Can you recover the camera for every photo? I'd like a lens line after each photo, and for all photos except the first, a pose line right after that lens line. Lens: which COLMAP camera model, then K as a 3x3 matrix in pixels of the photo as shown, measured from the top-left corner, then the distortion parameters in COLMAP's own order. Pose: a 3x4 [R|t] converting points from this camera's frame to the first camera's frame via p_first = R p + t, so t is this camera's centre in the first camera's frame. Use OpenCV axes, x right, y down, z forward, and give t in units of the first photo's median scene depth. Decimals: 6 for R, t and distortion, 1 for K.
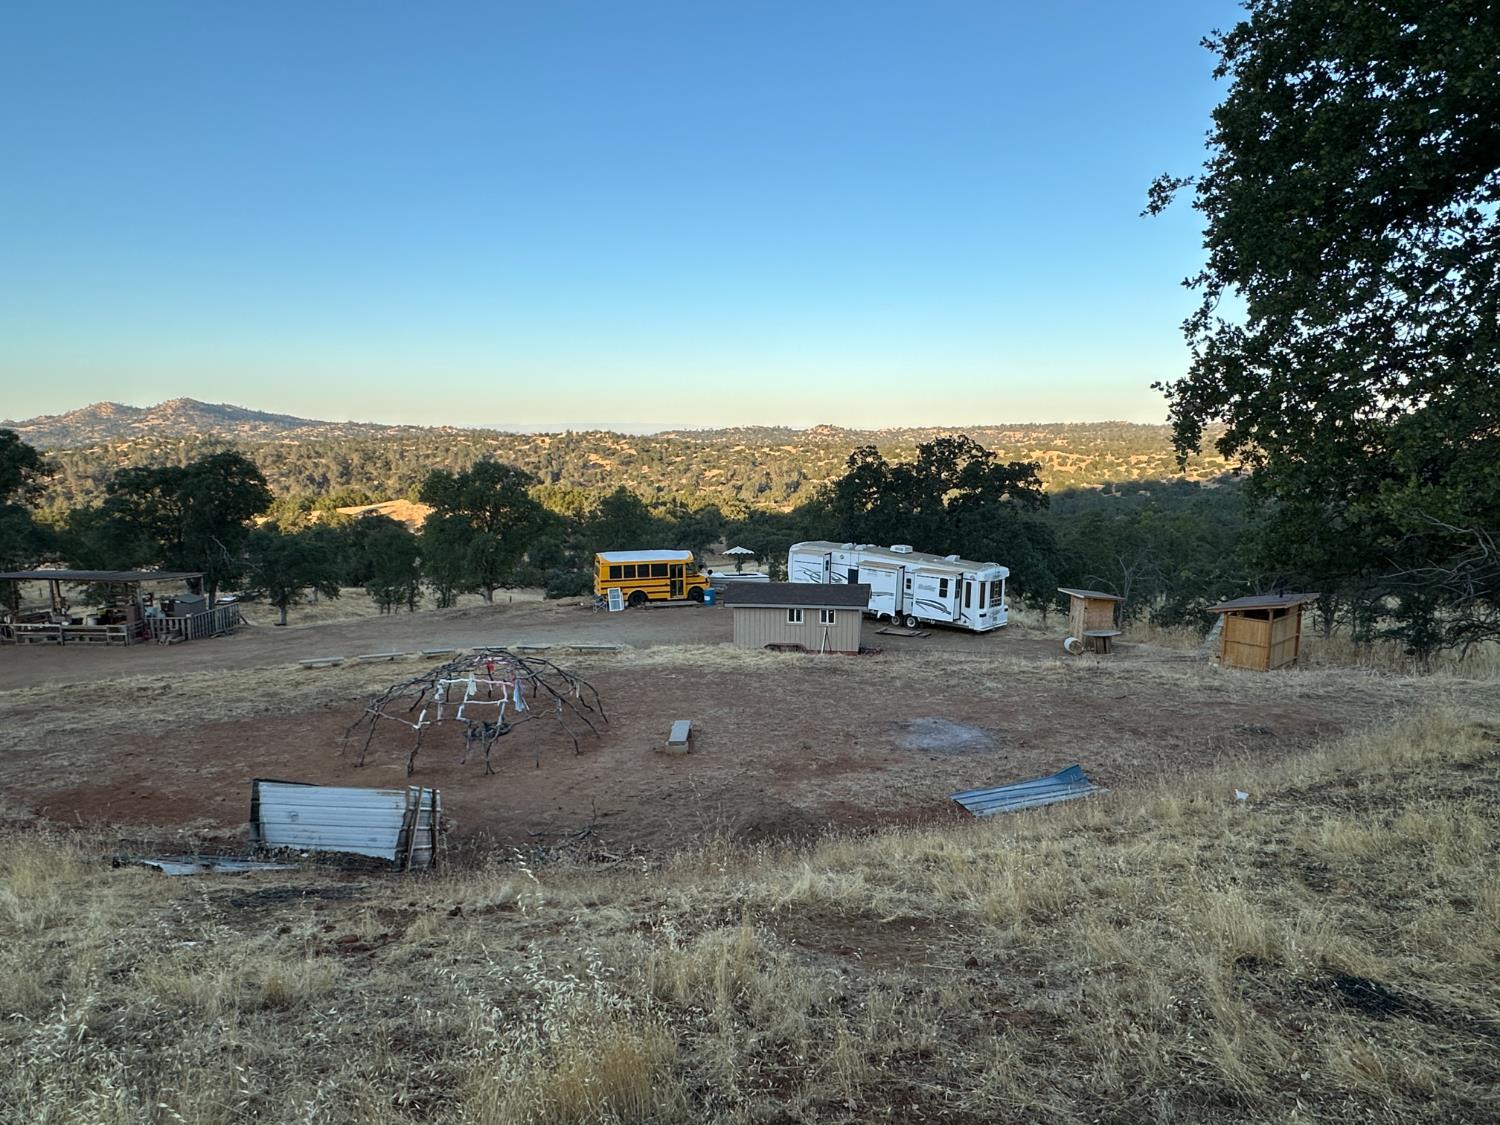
lens RADIAL K [[921.5, 0, 750.7], [0, 921.5, 554.4], [0, 0, 1]] dist [-0.001103, 0.000751]
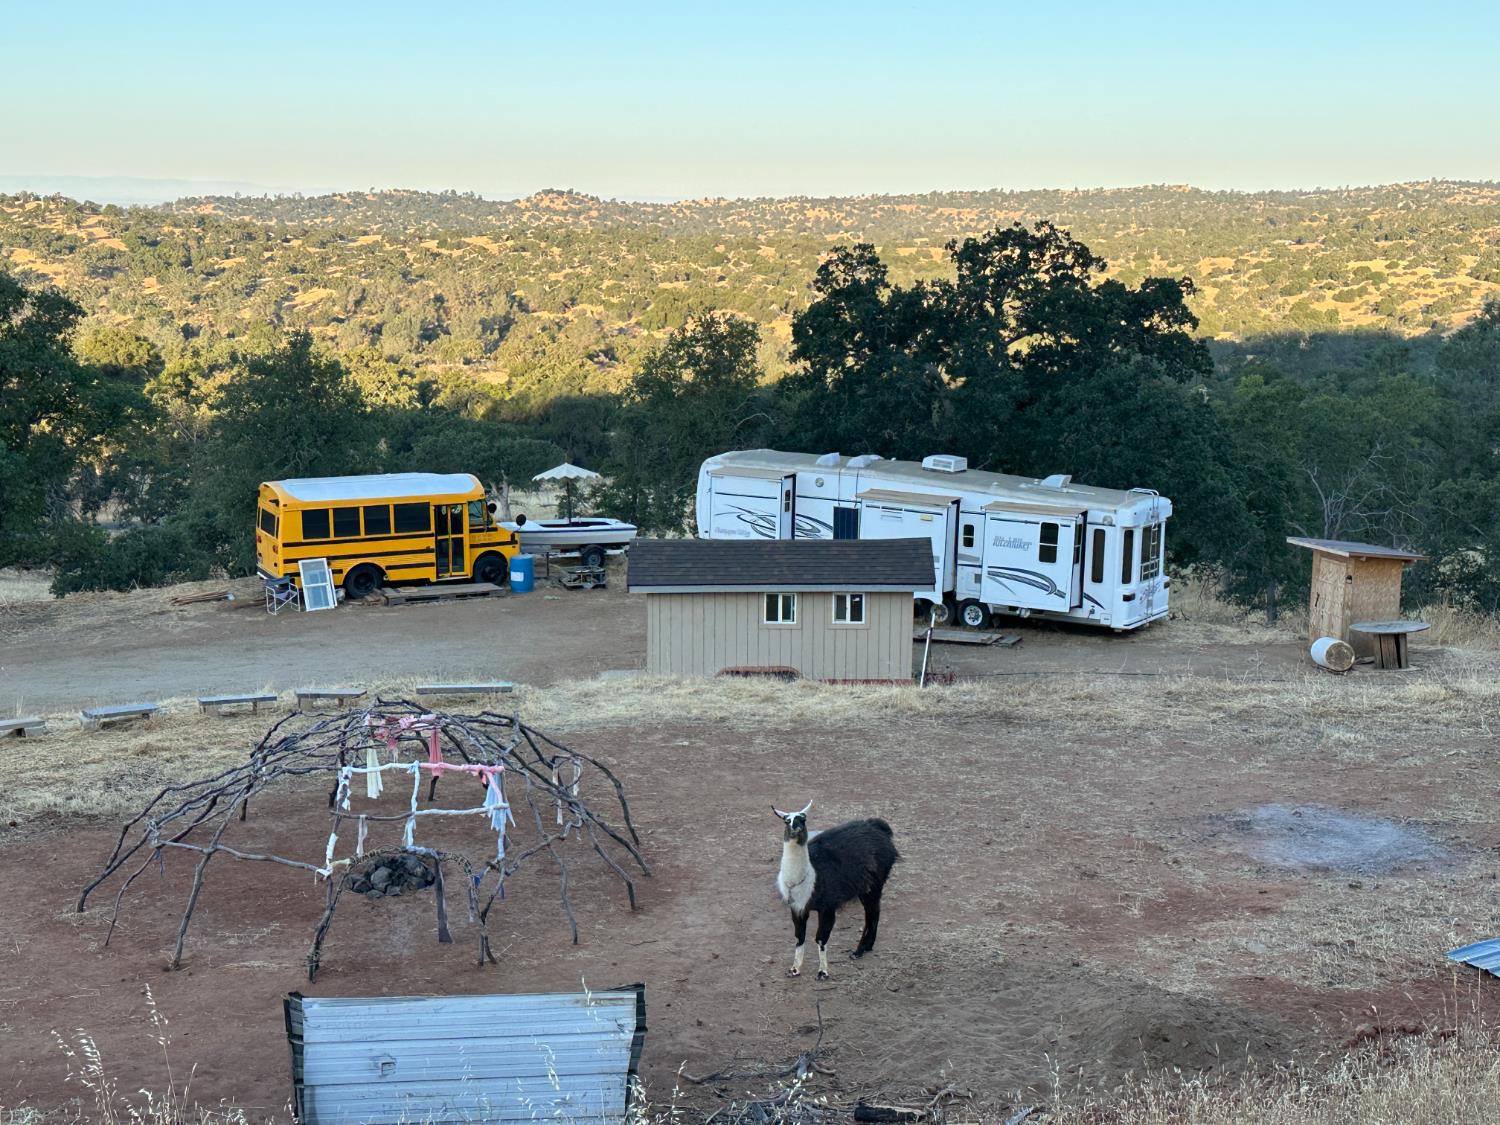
lens RADIAL K [[1995.8, 0, 749.4], [0, 1995.8, 563.8], [0, 0, 1]] dist [0.160484, 0.000000]
pose [[0.984722, -0.024179, 0.172445, -0.107529], [0.016535, 0.998821, 0.045632, -0.002719], [-0.173345, -0.042084, 0.983962, -0.006028]]
